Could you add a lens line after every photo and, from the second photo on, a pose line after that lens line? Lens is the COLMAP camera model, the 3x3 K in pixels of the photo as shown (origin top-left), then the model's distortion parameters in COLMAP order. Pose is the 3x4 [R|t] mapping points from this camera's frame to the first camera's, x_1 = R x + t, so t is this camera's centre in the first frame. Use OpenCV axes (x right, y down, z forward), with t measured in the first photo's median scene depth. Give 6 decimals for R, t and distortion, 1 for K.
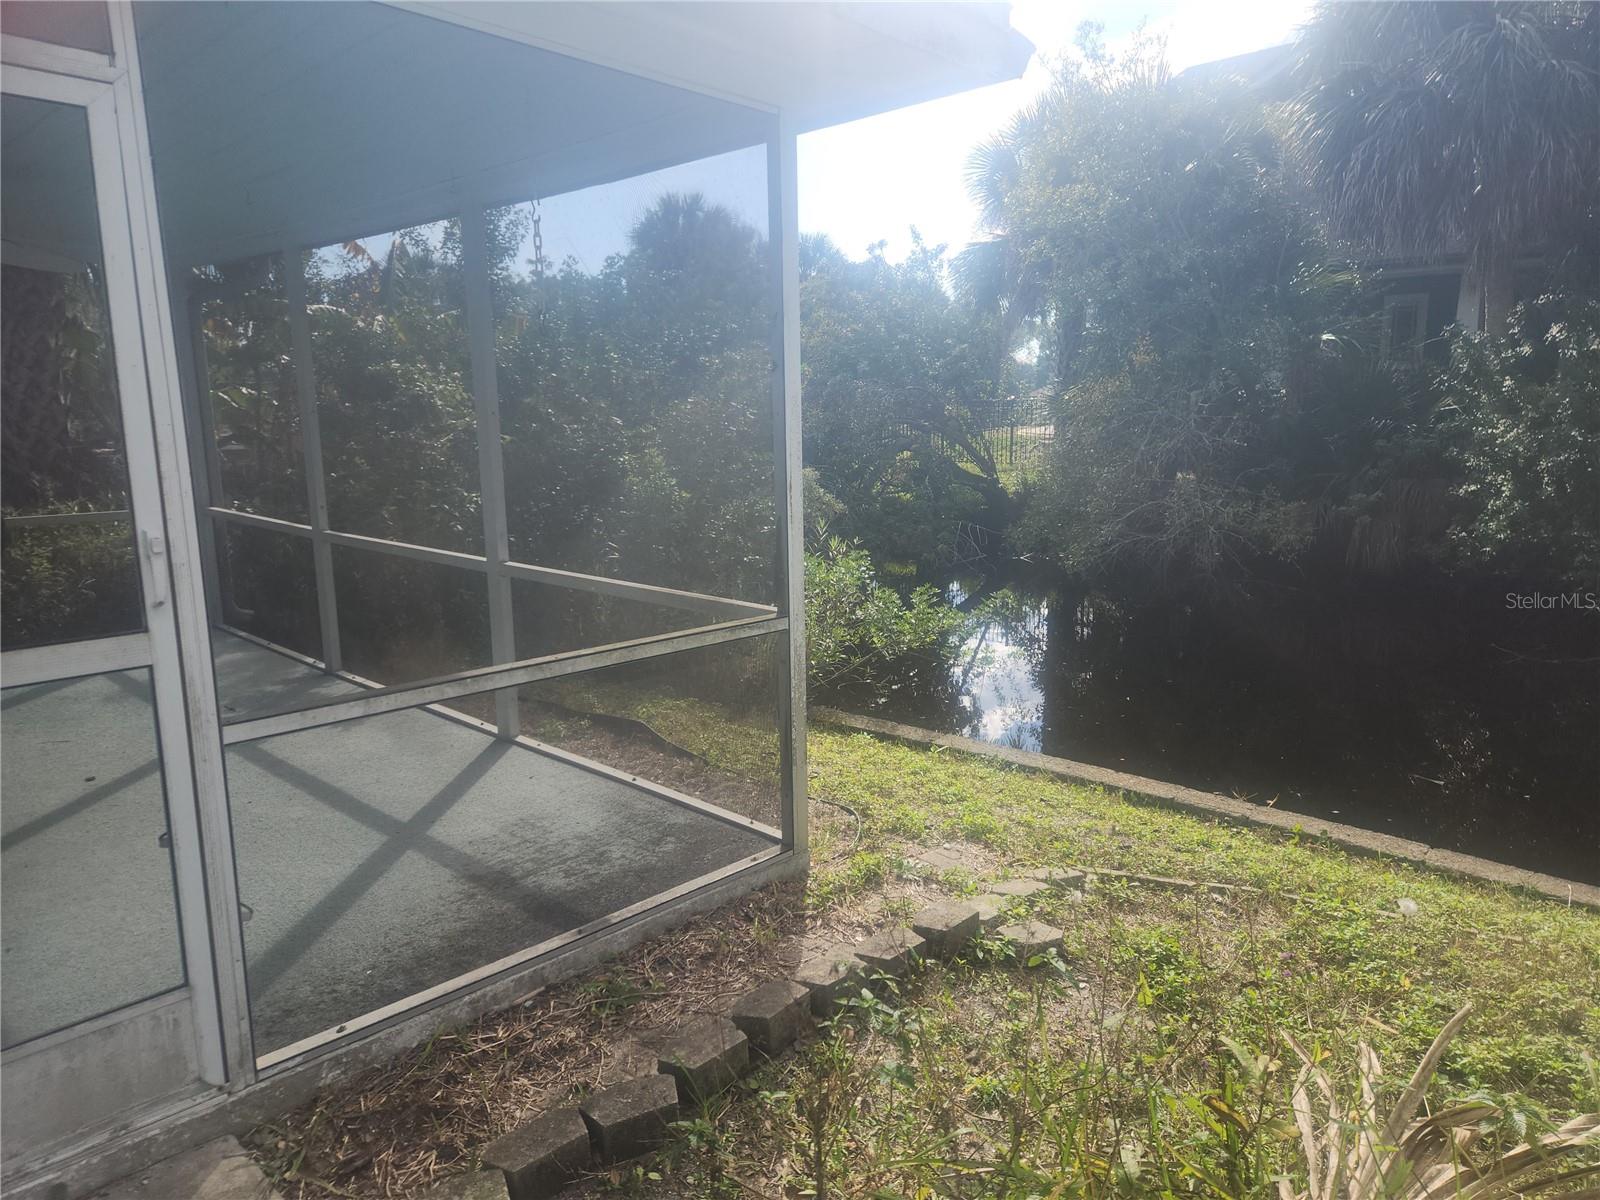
lens RADIAL K [[1073.8, 0, 805.4], [0, 1073.8, 592.8], [0, 0, 1]] dist [0.115597, -0.102285]
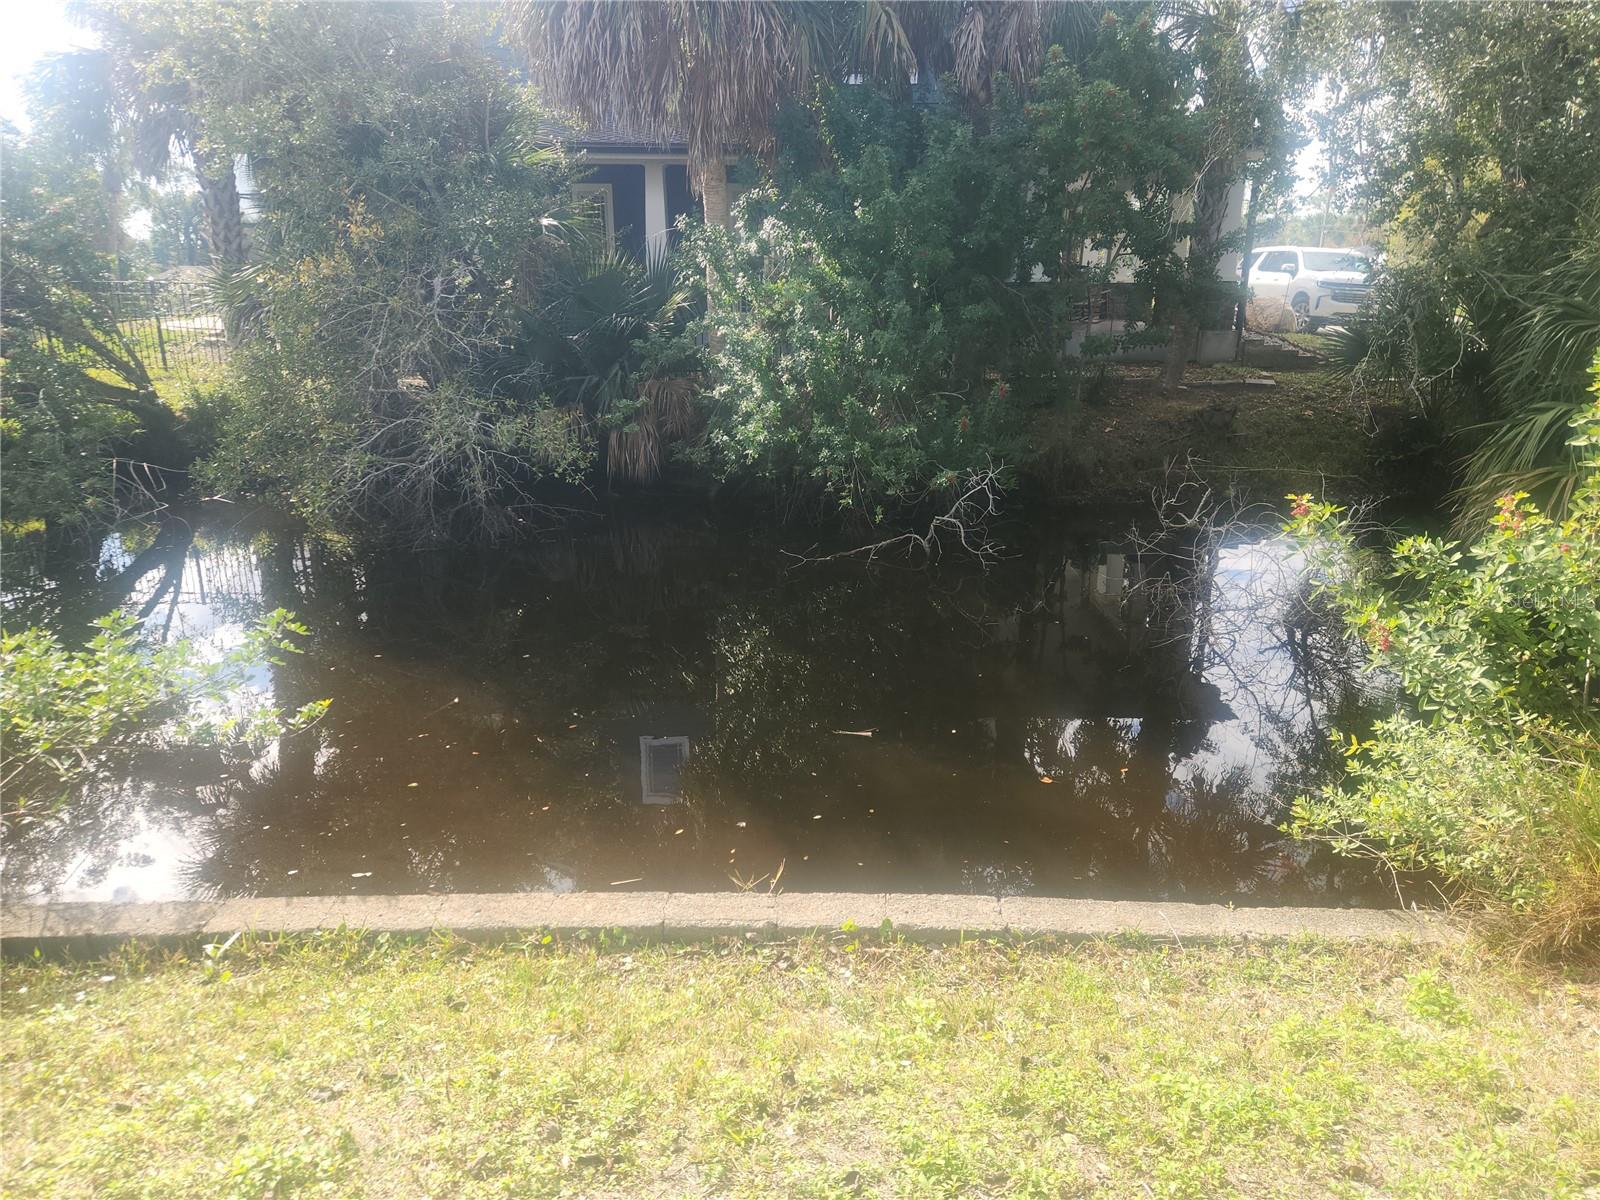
lens RADIAL K [[1073.8, 0, 805.4], [0, 1073.8, 592.8], [0, 0, 1]] dist [0.115597, -0.102285]
pose [[0.750830, -0.169478, 0.638382, 0.009734], [0.108538, 0.985040, 0.133852, -0.032574], [-0.651517, -0.031211, 0.757992, 0.189479]]
